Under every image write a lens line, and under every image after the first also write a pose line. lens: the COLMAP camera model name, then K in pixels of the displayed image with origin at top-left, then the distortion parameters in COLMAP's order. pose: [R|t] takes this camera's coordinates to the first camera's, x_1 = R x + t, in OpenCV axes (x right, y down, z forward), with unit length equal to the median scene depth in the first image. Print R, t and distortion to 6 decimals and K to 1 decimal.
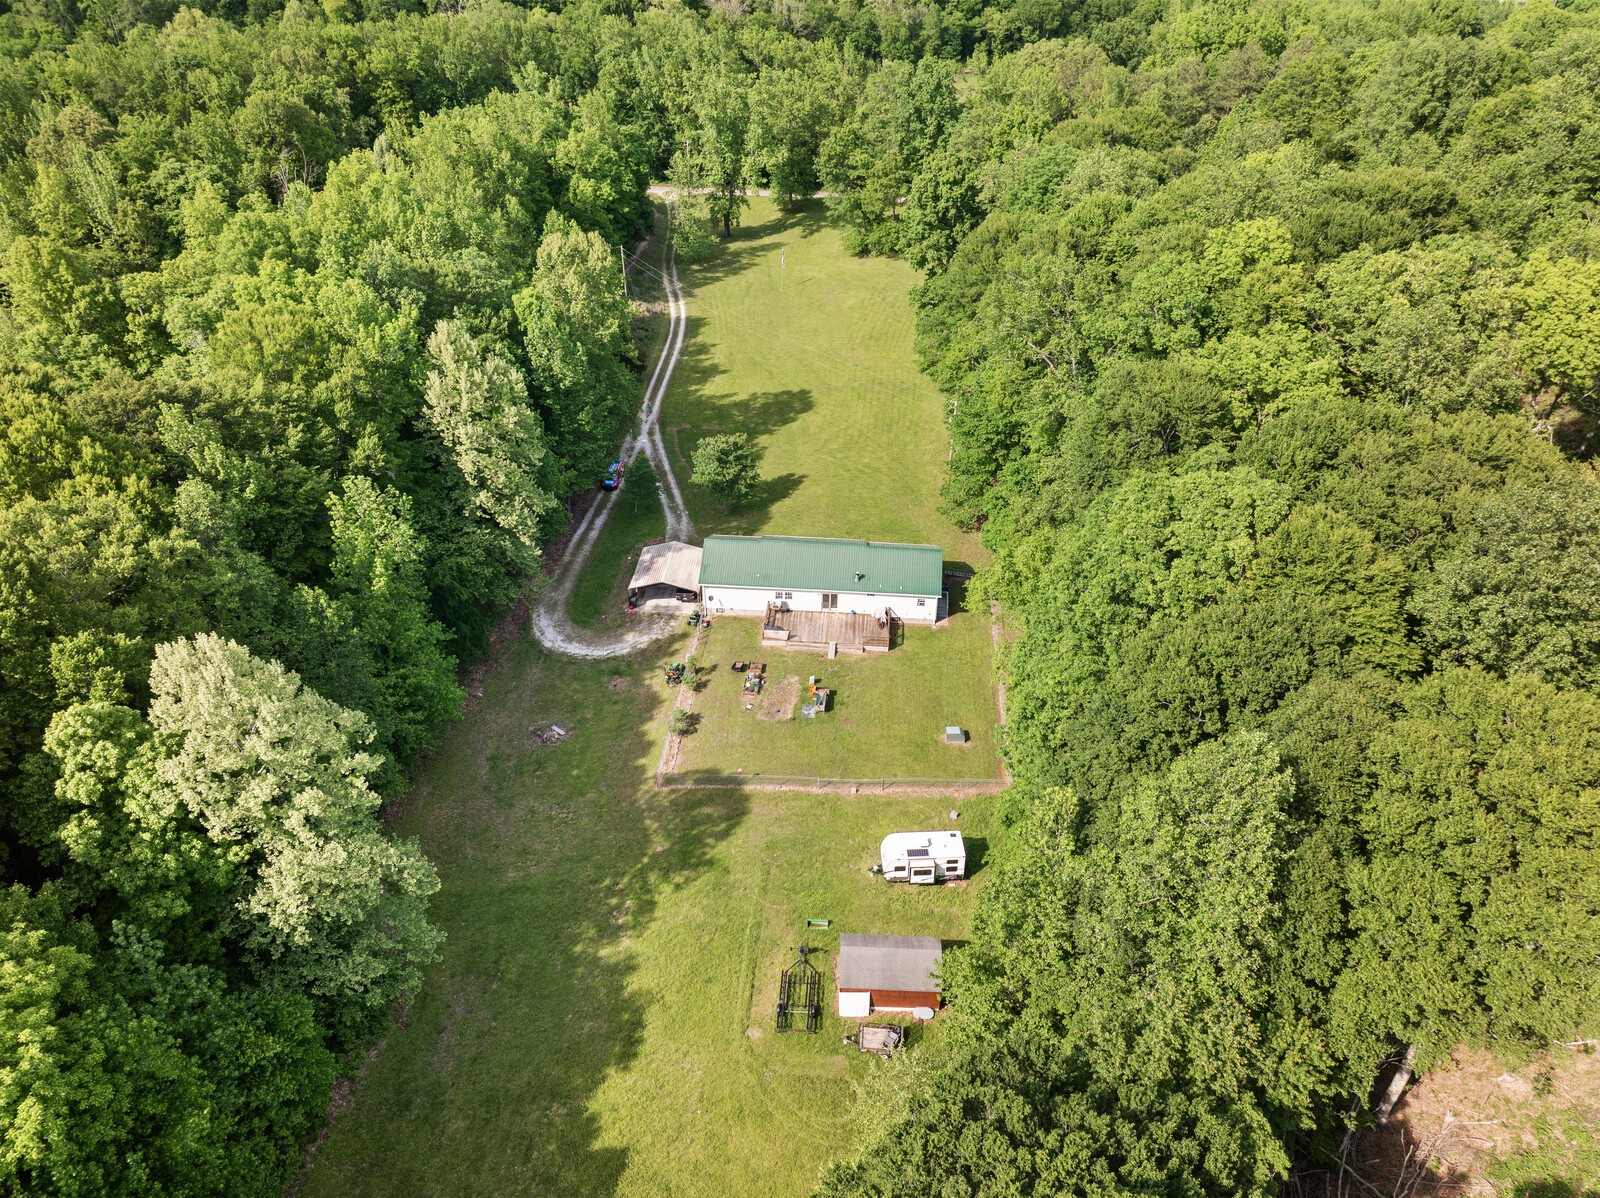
lens RADIAL K [[1149.1, 0, 812.4], [0, 1149.1, 604.8], [0, 0, 1]] dist [-0.039583, -0.002028]
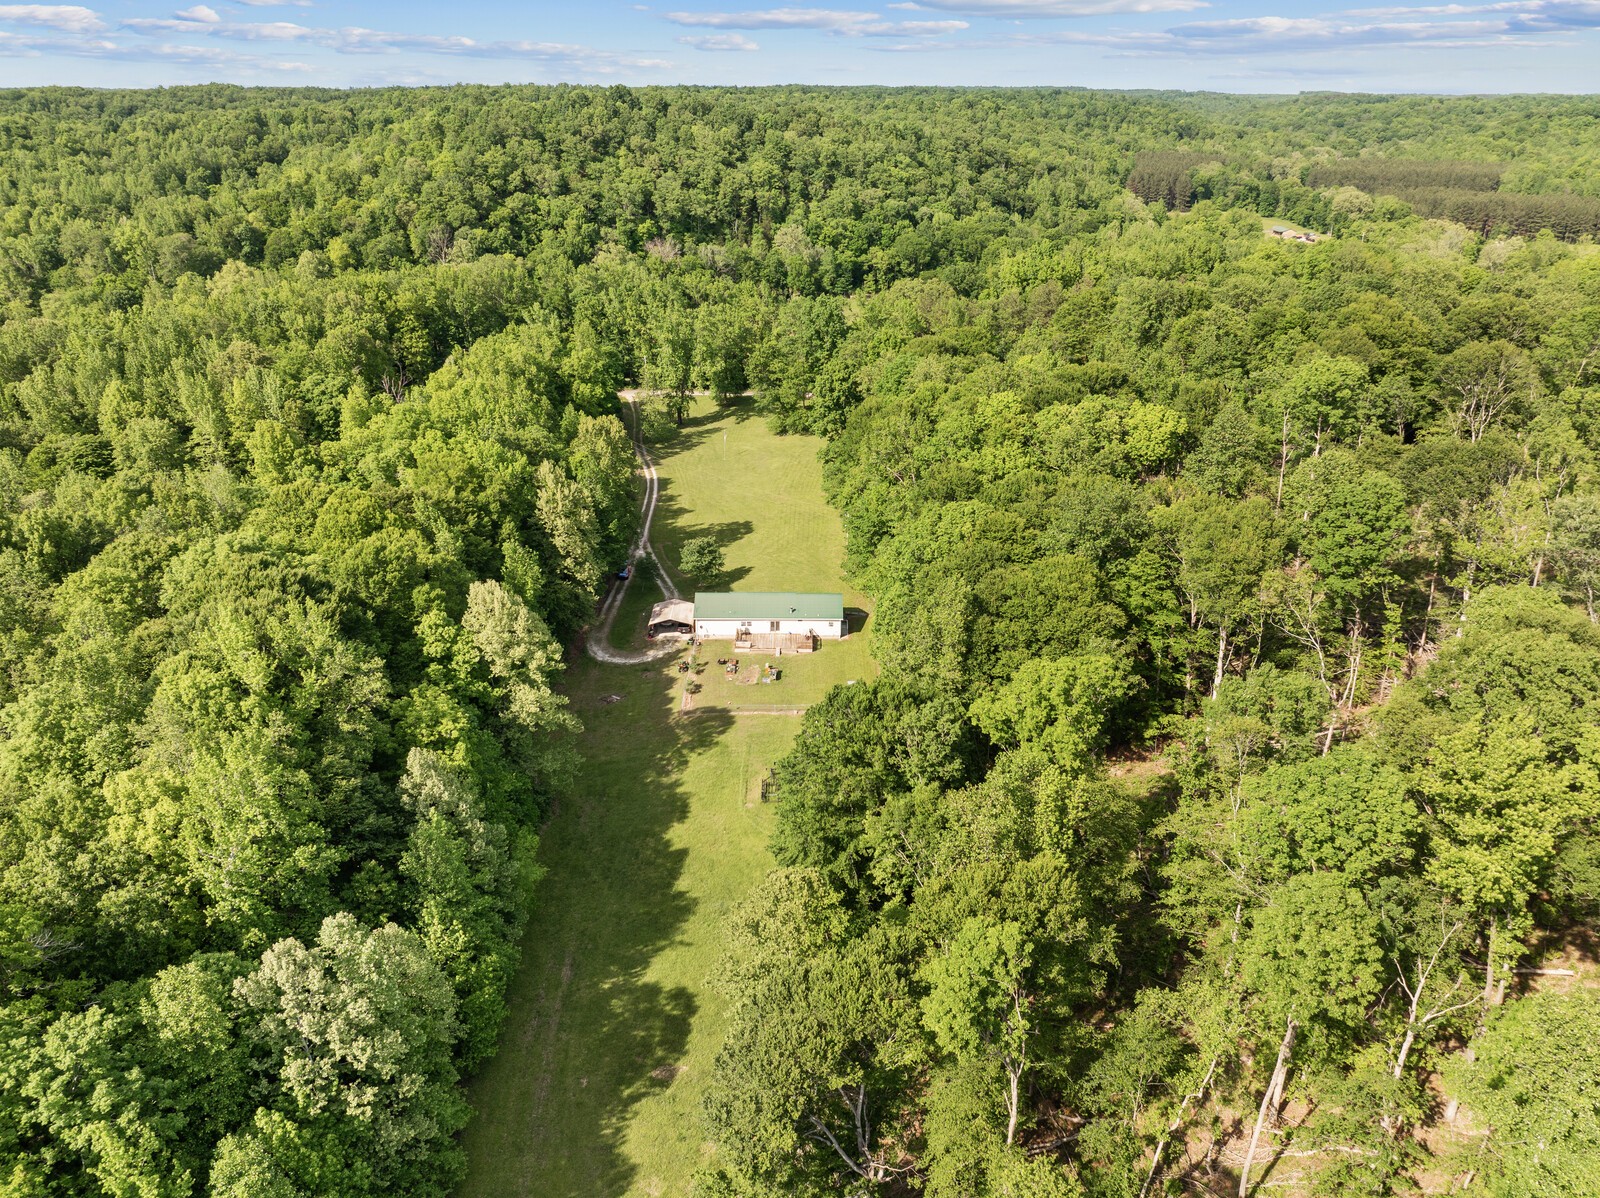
lens RADIAL K [[1149.1, 0, 795.3], [0, 1149.1, 598.1], [0, 0, 1]] dist [-0.039583, -0.002028]
pose [[0.997921, -0.031899, 0.056001, -0.034277], [0.041107, 0.984261, -0.171875, 0.179450], [-0.049637, 0.173820, 0.983526, -0.455873]]
